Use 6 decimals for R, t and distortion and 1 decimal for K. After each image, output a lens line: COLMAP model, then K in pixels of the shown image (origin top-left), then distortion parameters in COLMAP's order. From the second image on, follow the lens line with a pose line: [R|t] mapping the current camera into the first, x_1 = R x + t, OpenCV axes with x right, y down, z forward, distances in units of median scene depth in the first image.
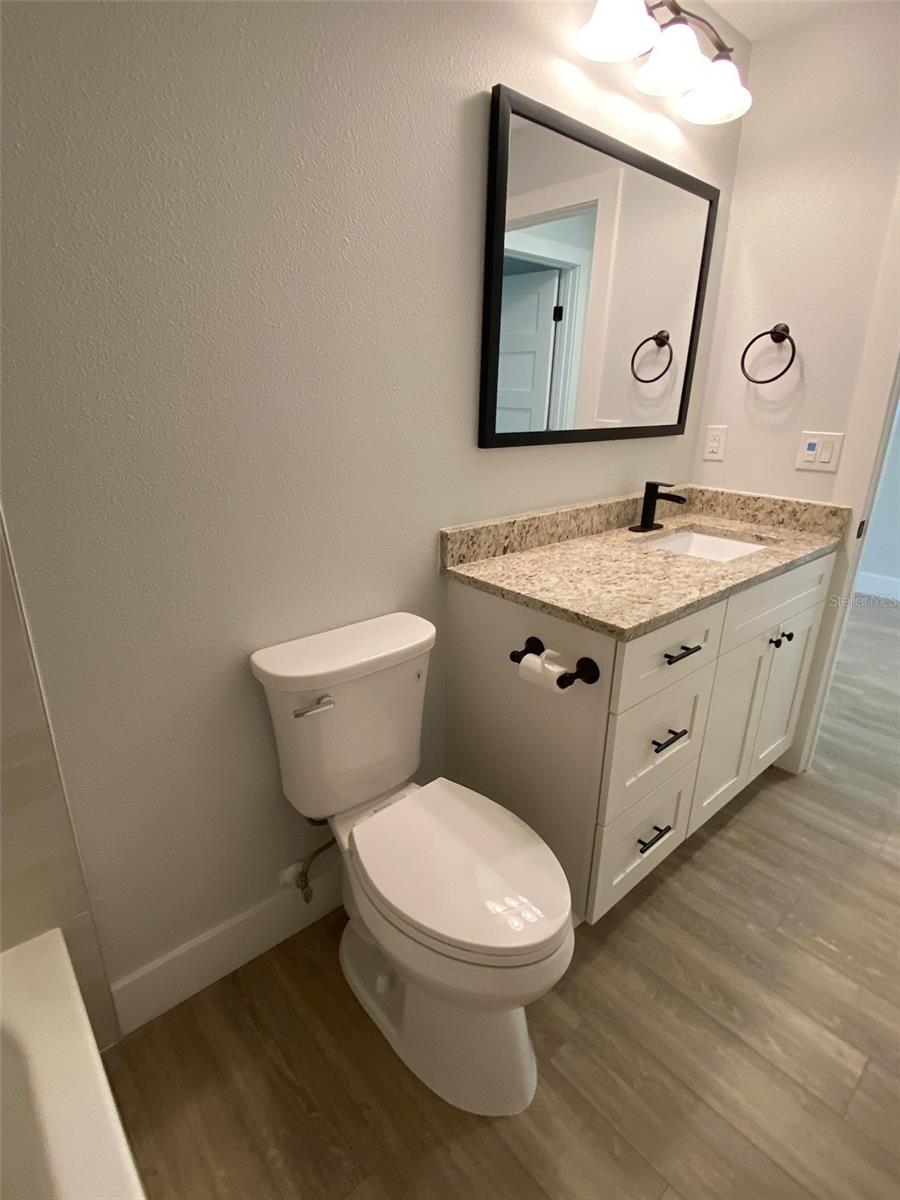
lens RADIAL K [[594.0, 0, 446.8], [0, 594.0, 595.2], [0, 0, 1]] dist [0.000023, -0.001475]
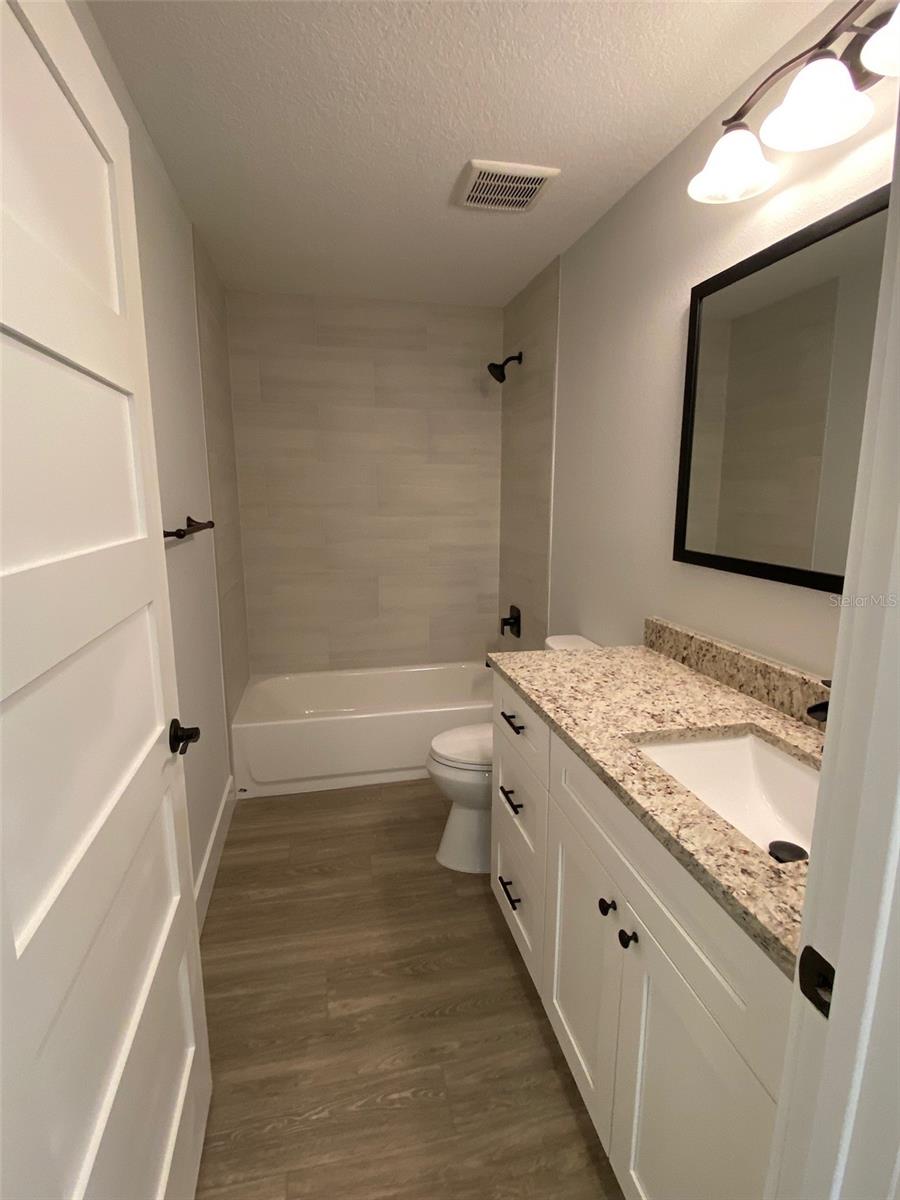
lens RADIAL K [[594.0, 0, 446.9], [0, 594.0, 604.3], [0, 0, 1]] dist [0.000023, -0.001475]
pose [[-0.478650, 0.152813, -0.864606, 1.173374], [-0.295023, 0.899489, 0.322304, -0.373793], [0.826956, 0.409350, -0.385457, 1.007206]]
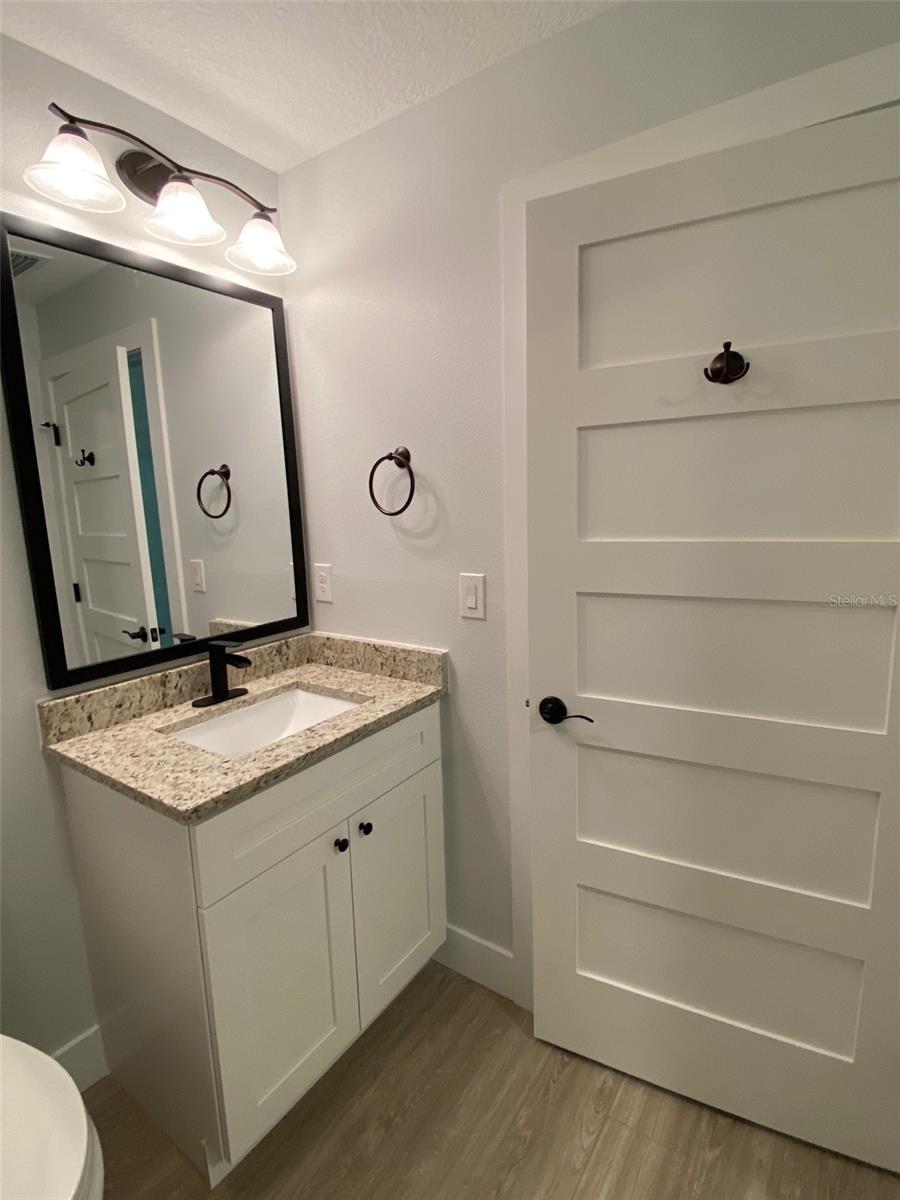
lens RADIAL K [[594.0, 0, 444.5], [0, 594.0, 591.2], [0, 0, 1]] dist [0.000023, -0.001475]
pose [[0.970441, -0.090760, 0.223621, 0.557593], [0.129305, 0.977908, -0.164241, -0.100813], [-0.203775, 0.188302, 0.960738, 0.171938]]
